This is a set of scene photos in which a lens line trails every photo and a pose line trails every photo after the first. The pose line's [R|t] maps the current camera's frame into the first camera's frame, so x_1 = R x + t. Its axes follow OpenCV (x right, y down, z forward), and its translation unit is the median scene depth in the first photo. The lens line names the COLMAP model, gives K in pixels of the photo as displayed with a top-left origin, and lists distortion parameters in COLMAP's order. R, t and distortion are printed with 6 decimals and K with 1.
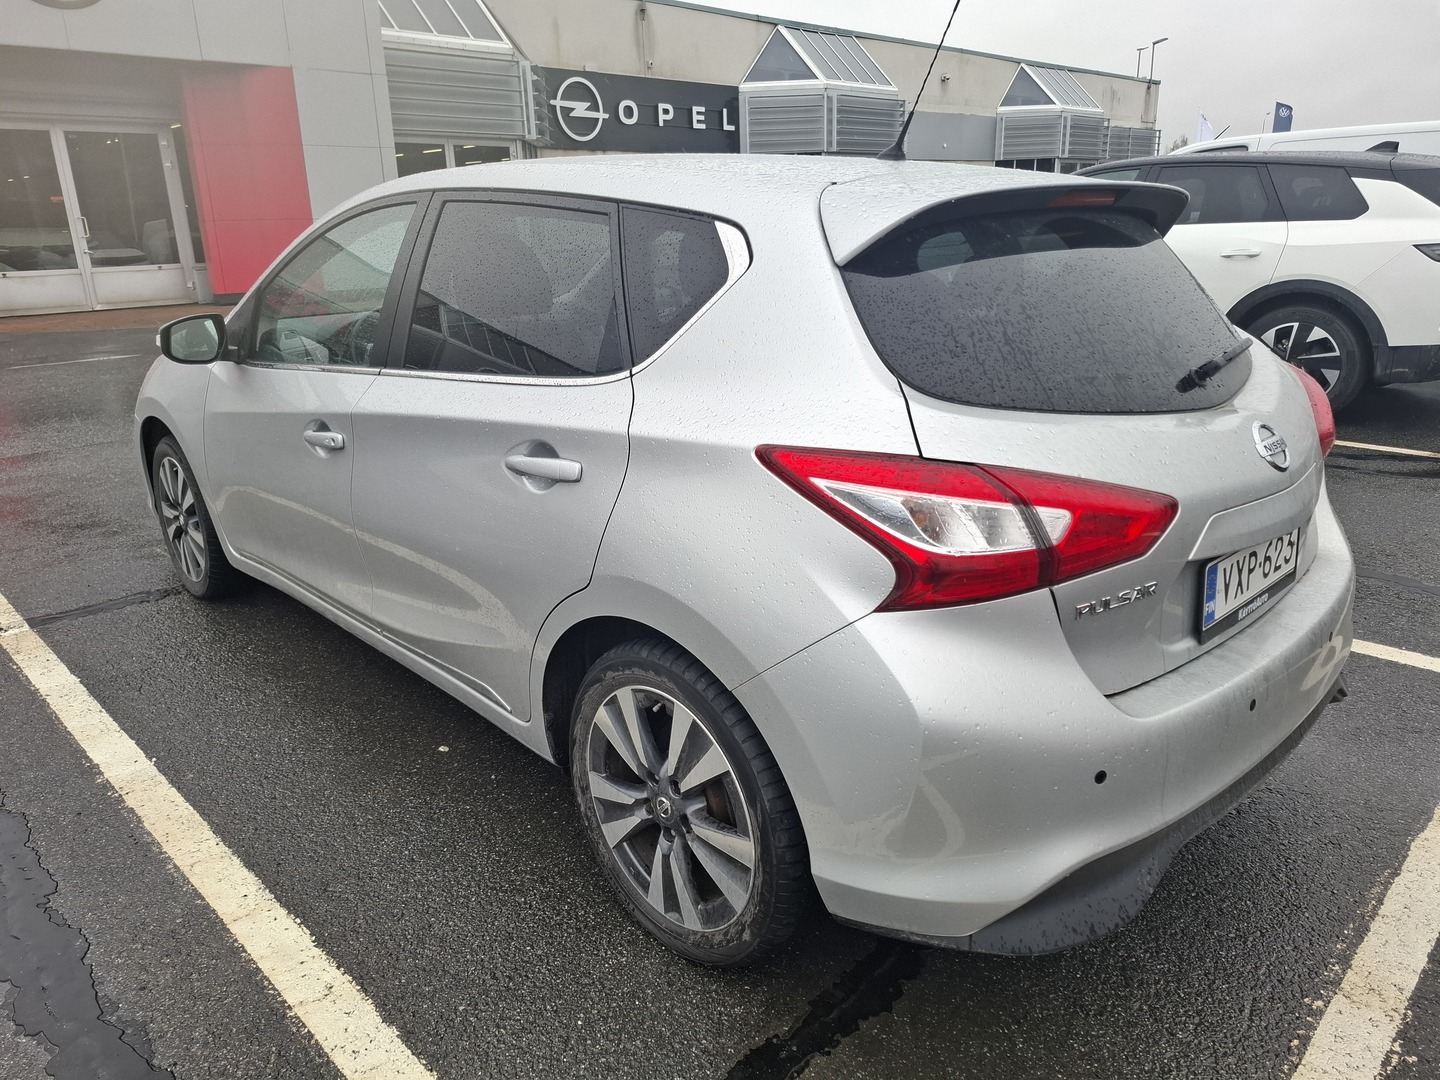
lens RADIAL K [[996.8, 0, 720.0], [0, 996.8, 540.0], [0, 0, 1]] dist [0.008589, -0.004091]
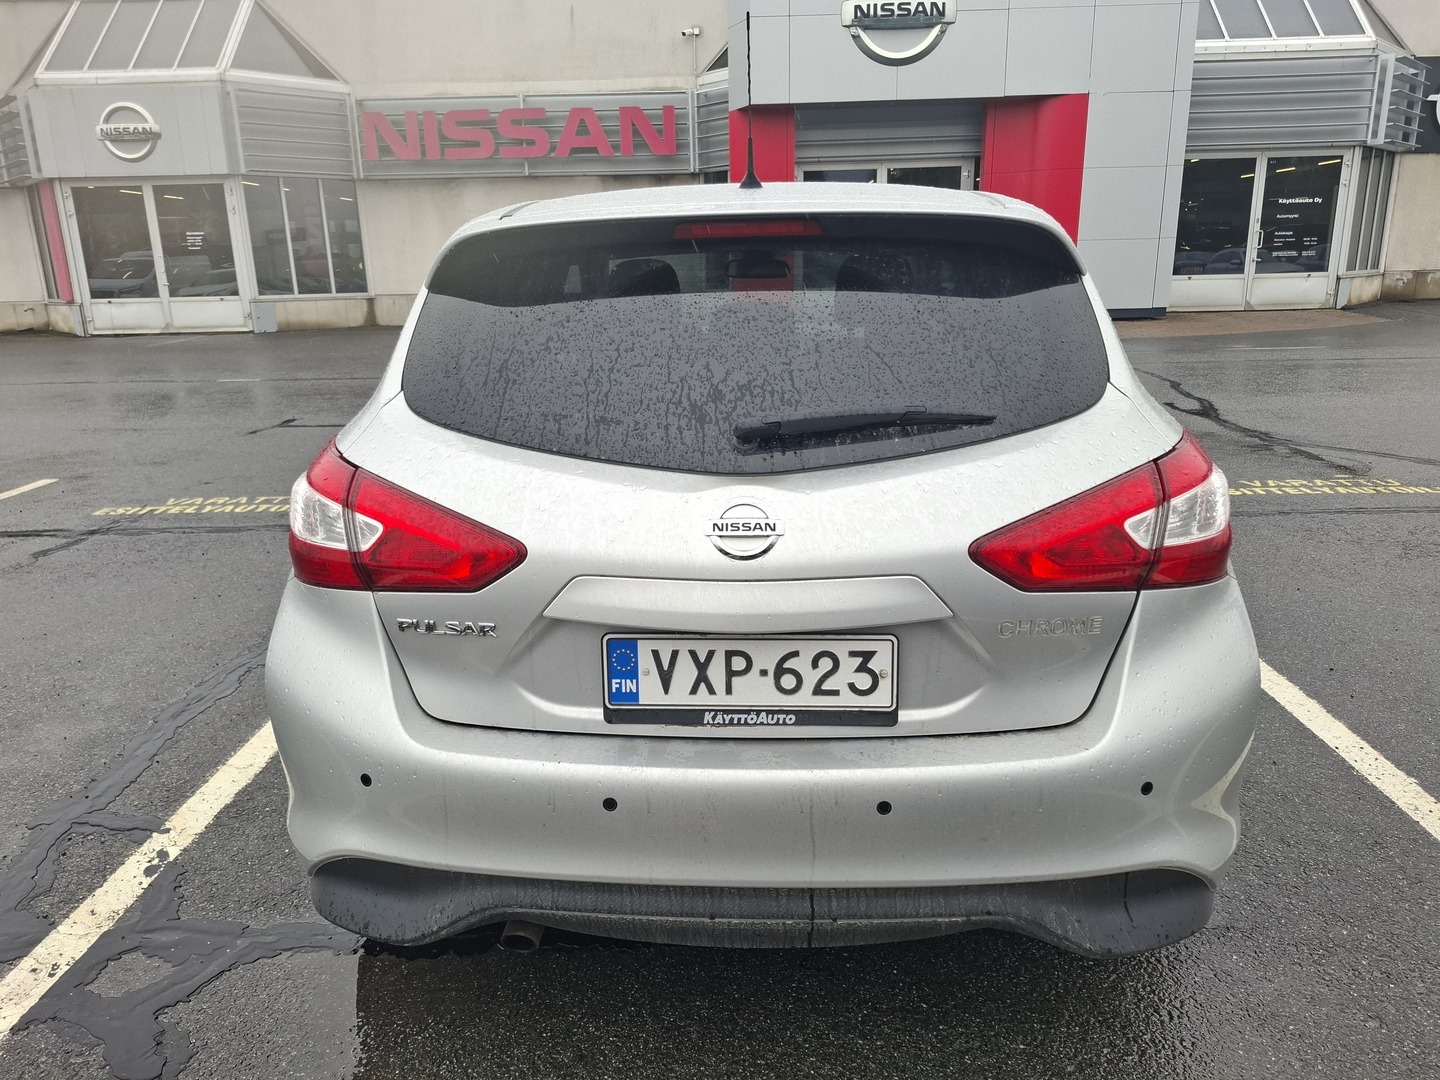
lens RADIAL K [[996.8, 0, 720.0], [0, 996.8, 540.0], [0, 0, 1]] dist [0.008589, -0.004091]
pose [[0.691065, 0.202717, -0.693783, 0.717658], [-0.215267, 0.974030, 0.070179, -0.087032], [0.689993, 0.100850, 0.716756, 0.268967]]
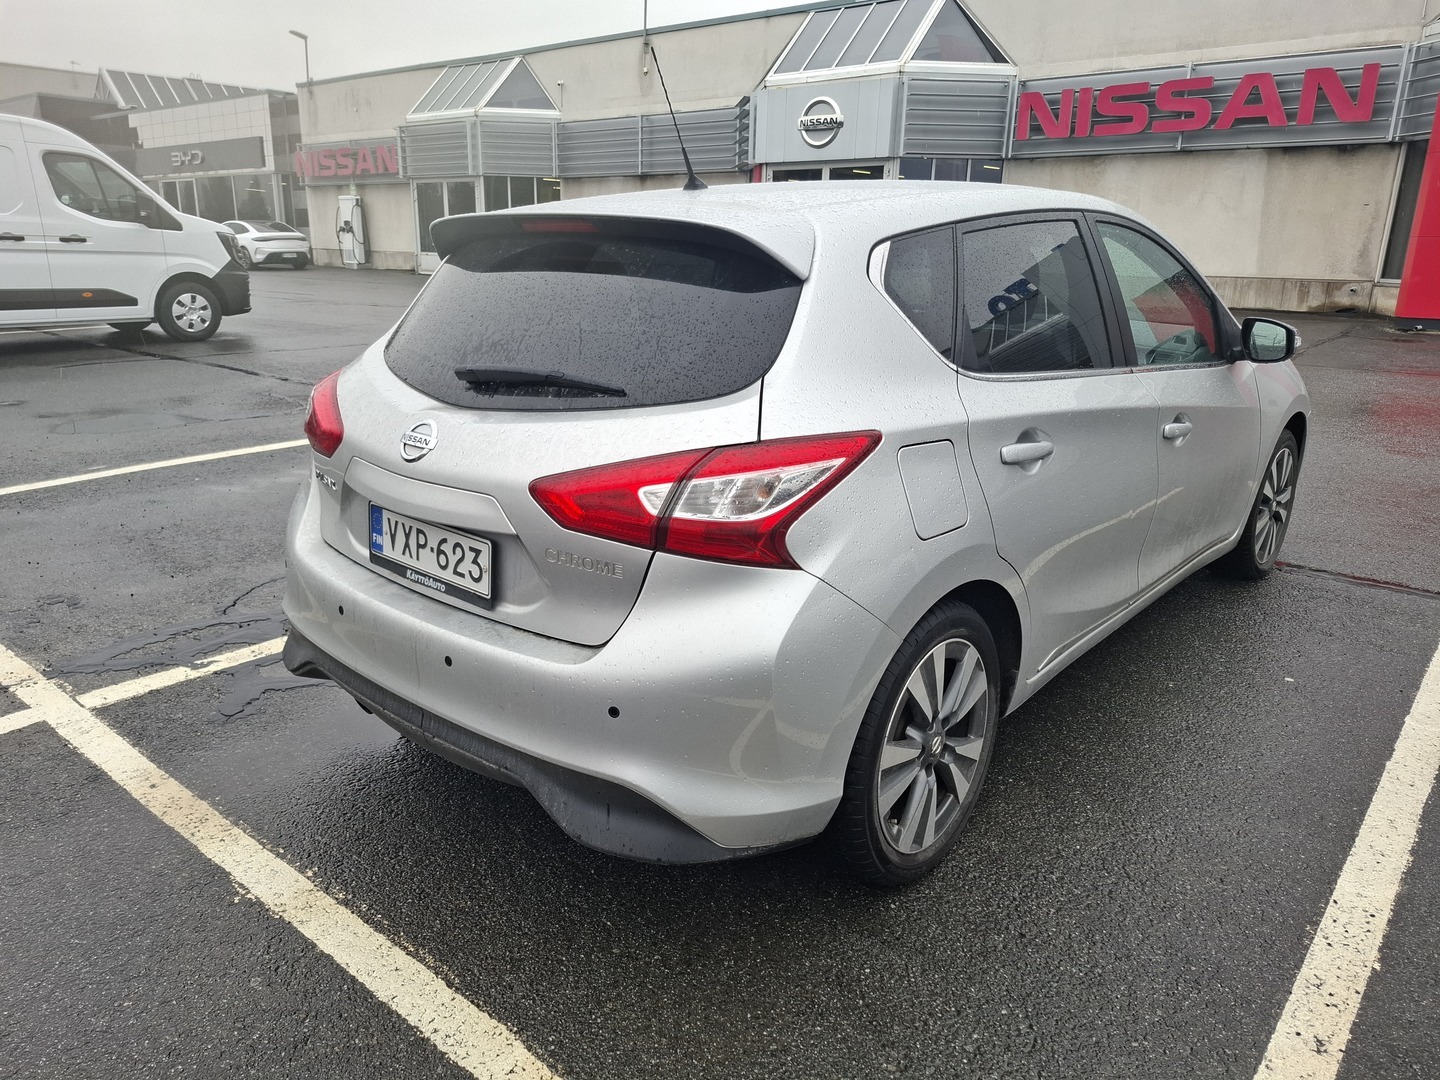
lens RADIAL K [[974.3, 0, 720.0], [0, 974.3, 540.0], [0, 0, 1]] dist [0.014189, -0.010517]
pose [[0.104530, 0.314660, -0.943431, 1.092286], [-0.314749, 0.910334, 0.268748, -0.258711], [0.943402, 0.268852, 0.194196, 0.744993]]
